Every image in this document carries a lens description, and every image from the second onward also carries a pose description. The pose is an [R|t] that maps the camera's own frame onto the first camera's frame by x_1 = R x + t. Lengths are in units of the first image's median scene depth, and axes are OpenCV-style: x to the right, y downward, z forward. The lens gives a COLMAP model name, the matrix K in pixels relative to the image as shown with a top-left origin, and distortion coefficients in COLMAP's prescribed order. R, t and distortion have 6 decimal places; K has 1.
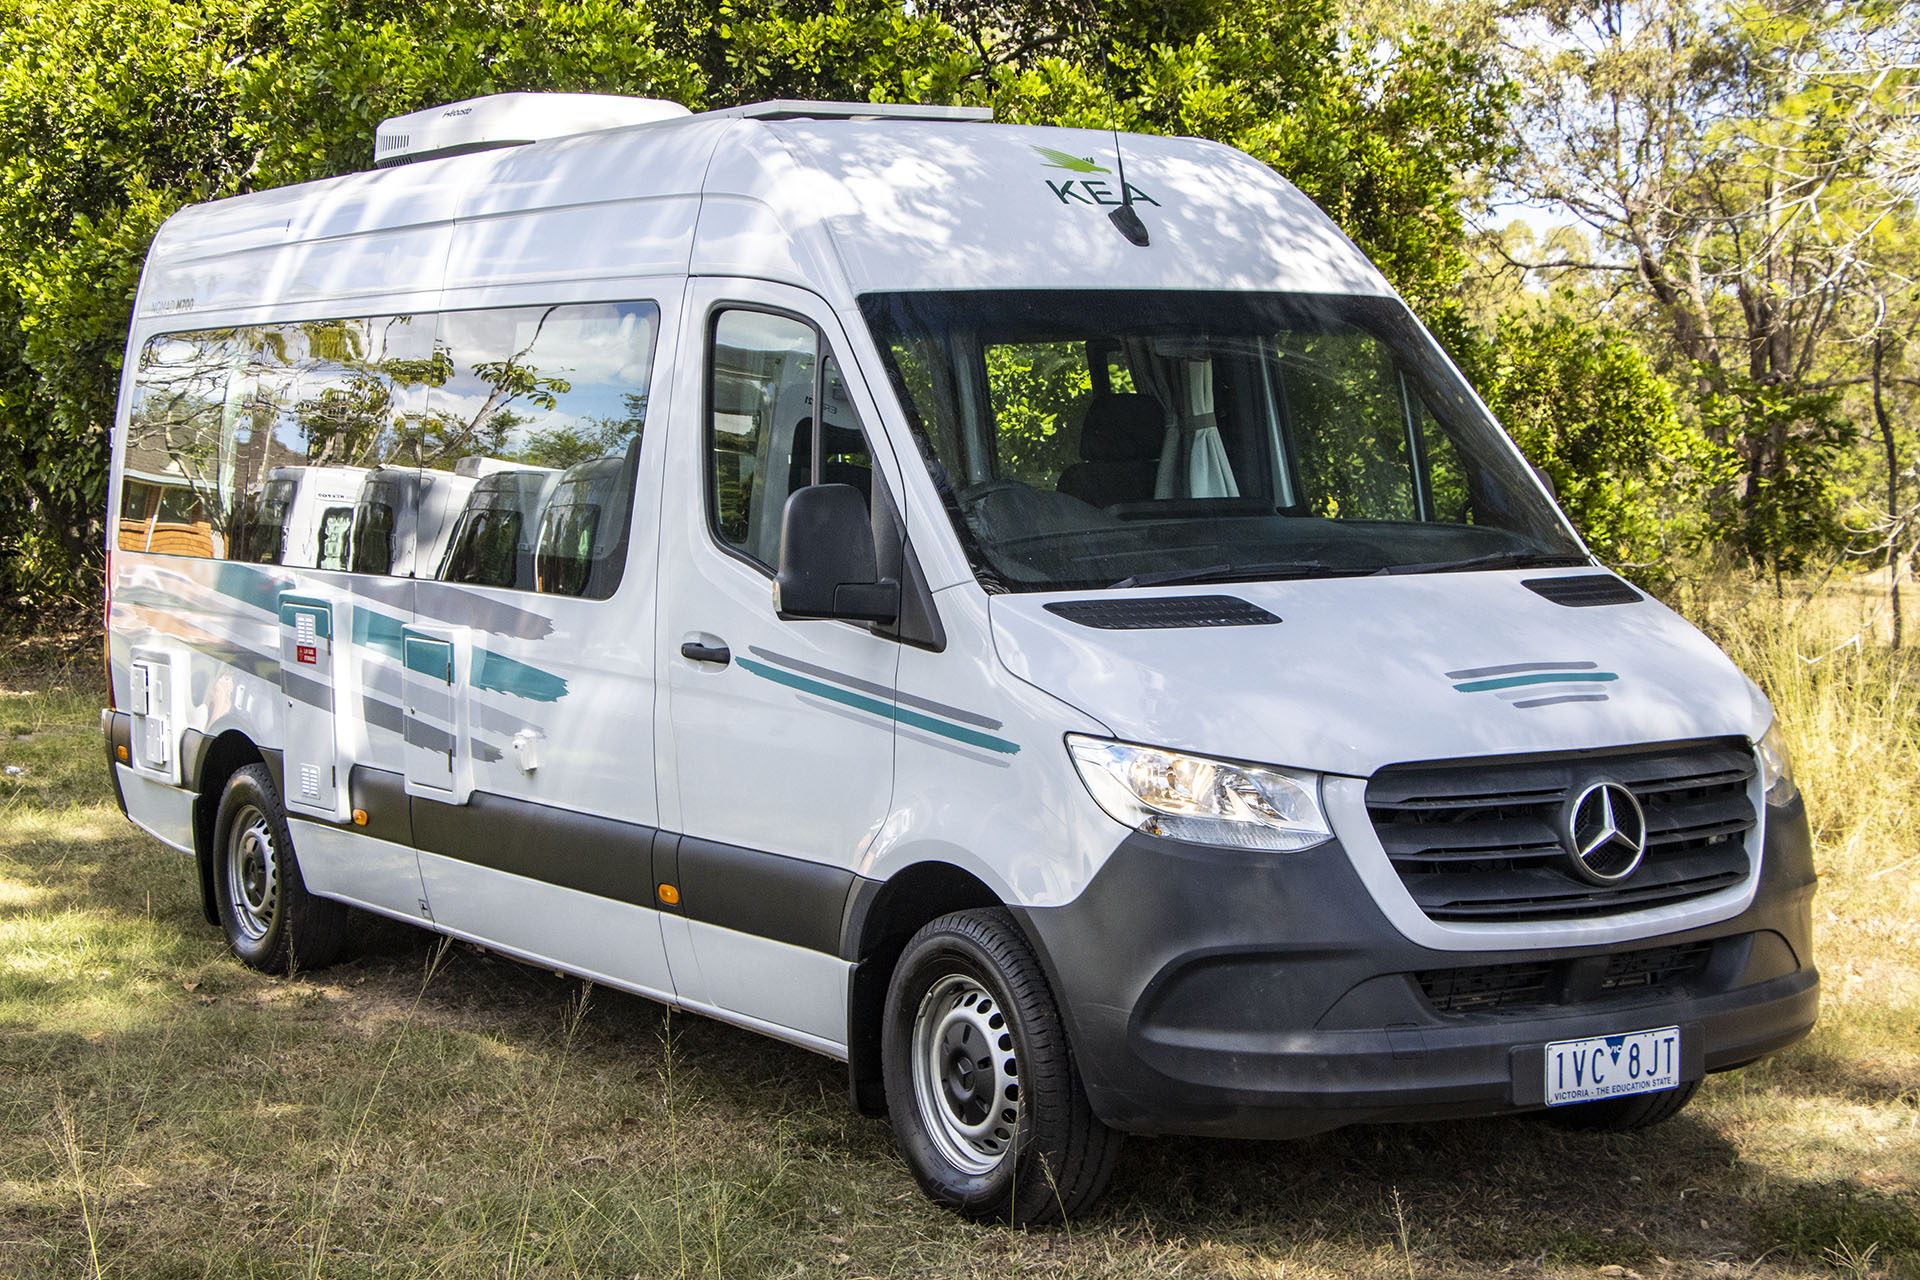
lens RADIAL K [[3177.3, 0, 960.0], [0, 3177.3, 640.0], [0, 0, 1]] dist [0.241582, 0.032612]
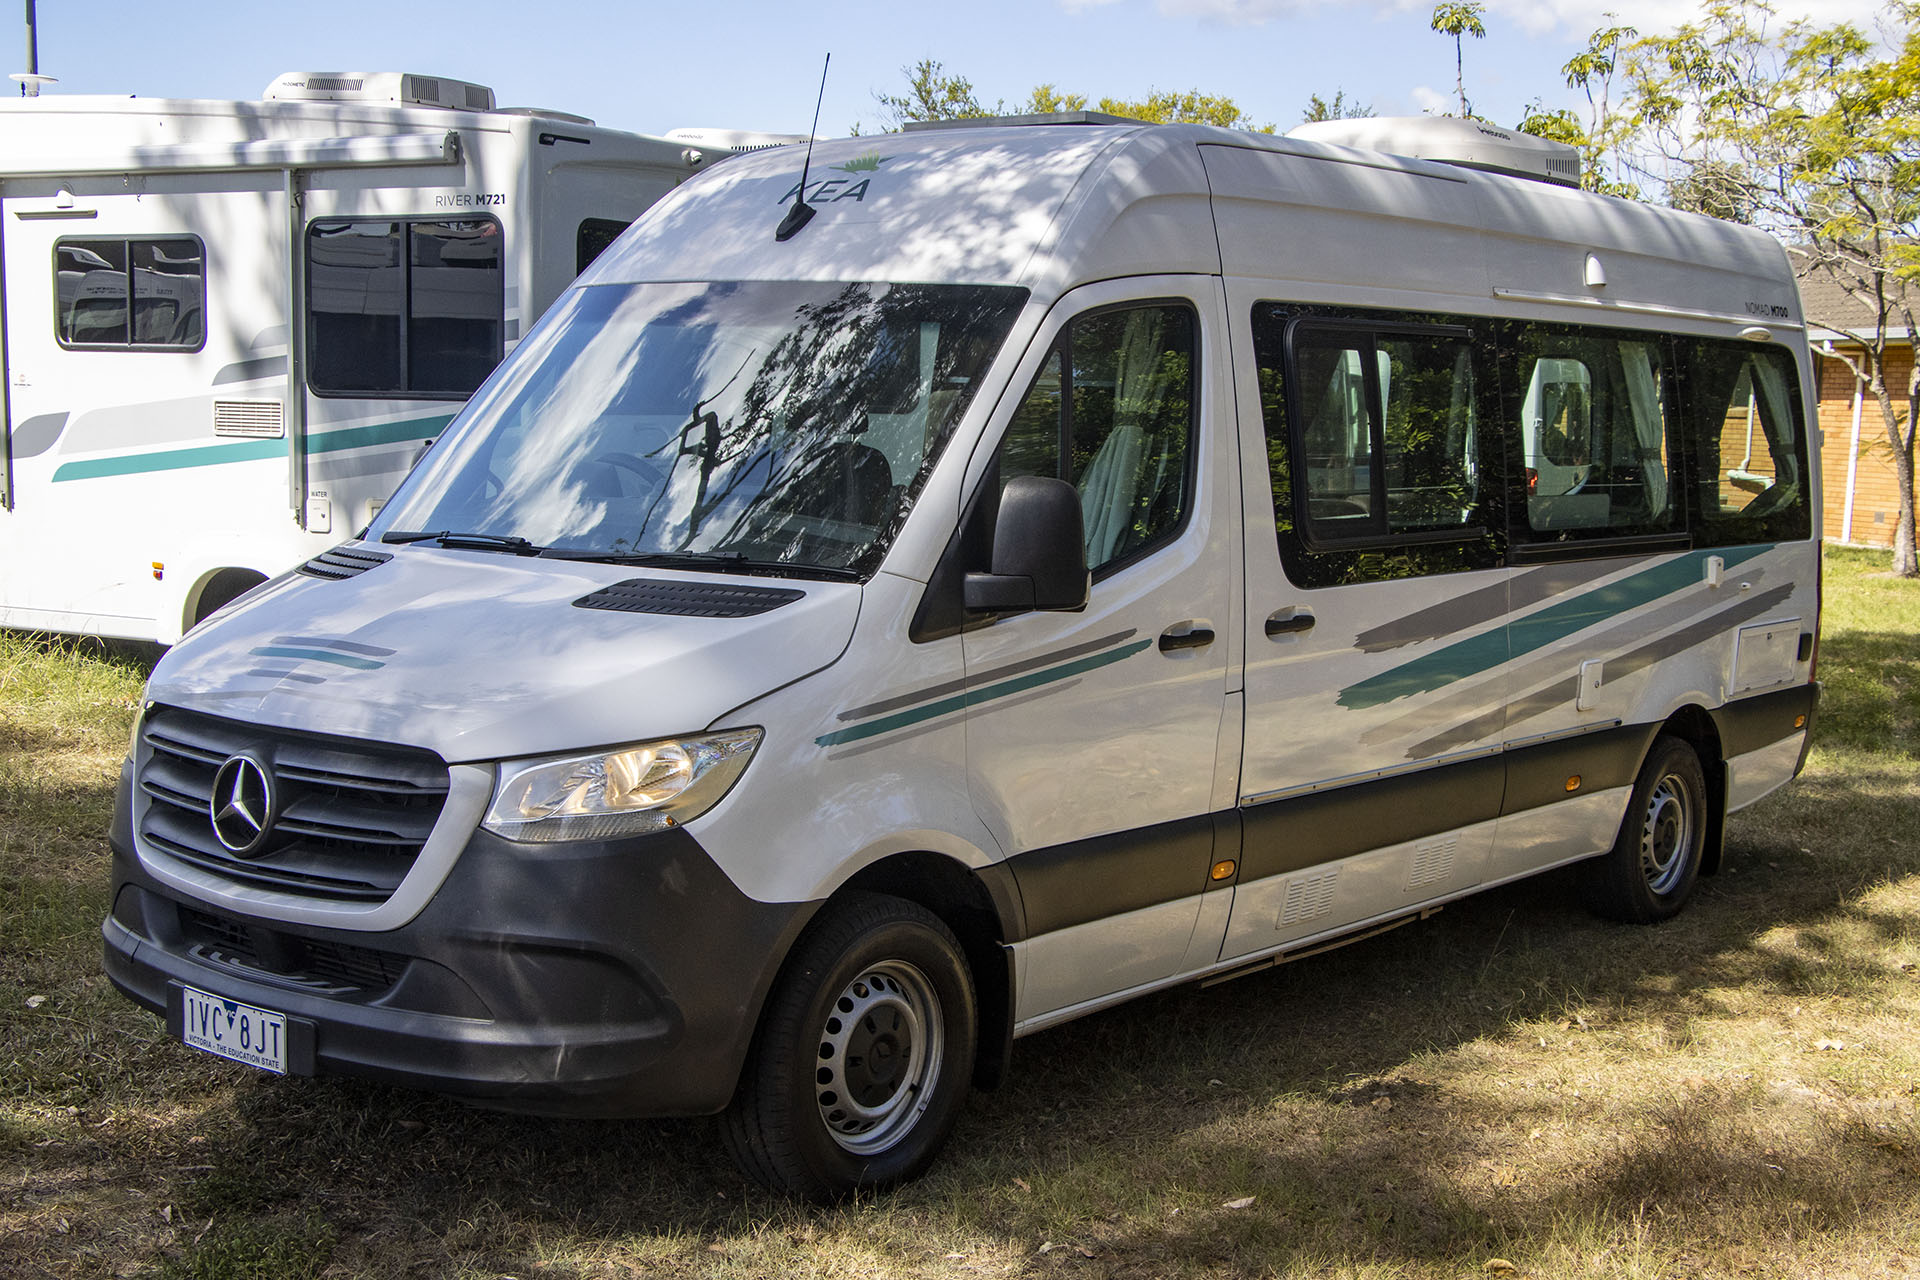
lens RADIAL K [[2475.9, 0, 960.0], [0, 2475.9, 640.0], [0, 0, 1]] dist [0.006485, 0.056296]
pose [[0.327174, 0.114235, -0.938034, 1.012449], [-0.097677, 0.991437, 0.086670, -0.083414], [0.939902, 0.063269, 0.335530, 0.947155]]
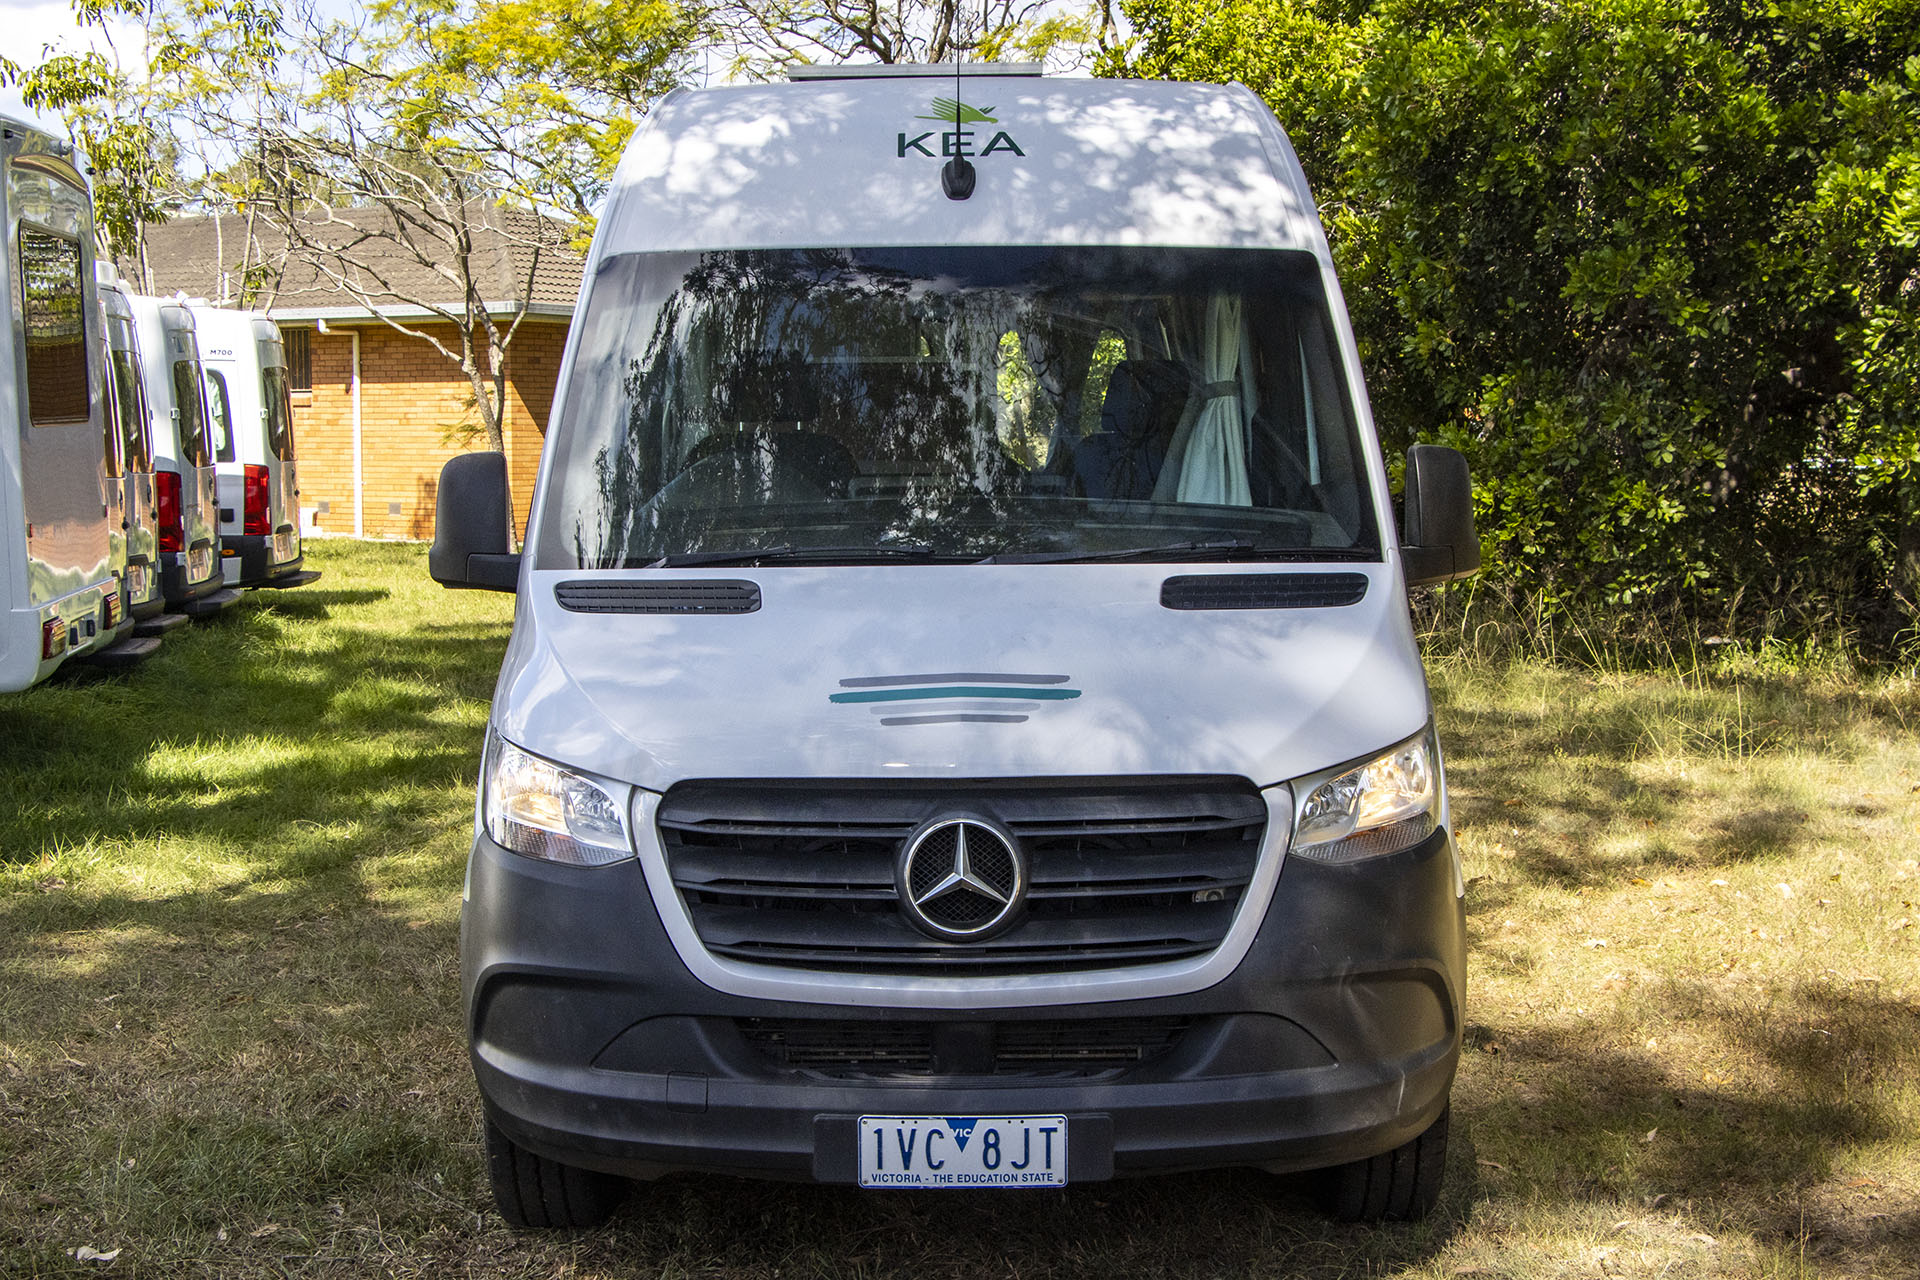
lens RADIAL K [[2739.6, 0, 1191.7], [0, 2739.6, 603.0], [0, 0, 1]] dist [0.002502, 0.160812]
pose [[0.849700, 0.044882, -0.525352, 0.629412], [-0.040039, 0.998986, 0.020587, -0.029865], [0.525744, 0.003542, 0.850636, 0.417191]]
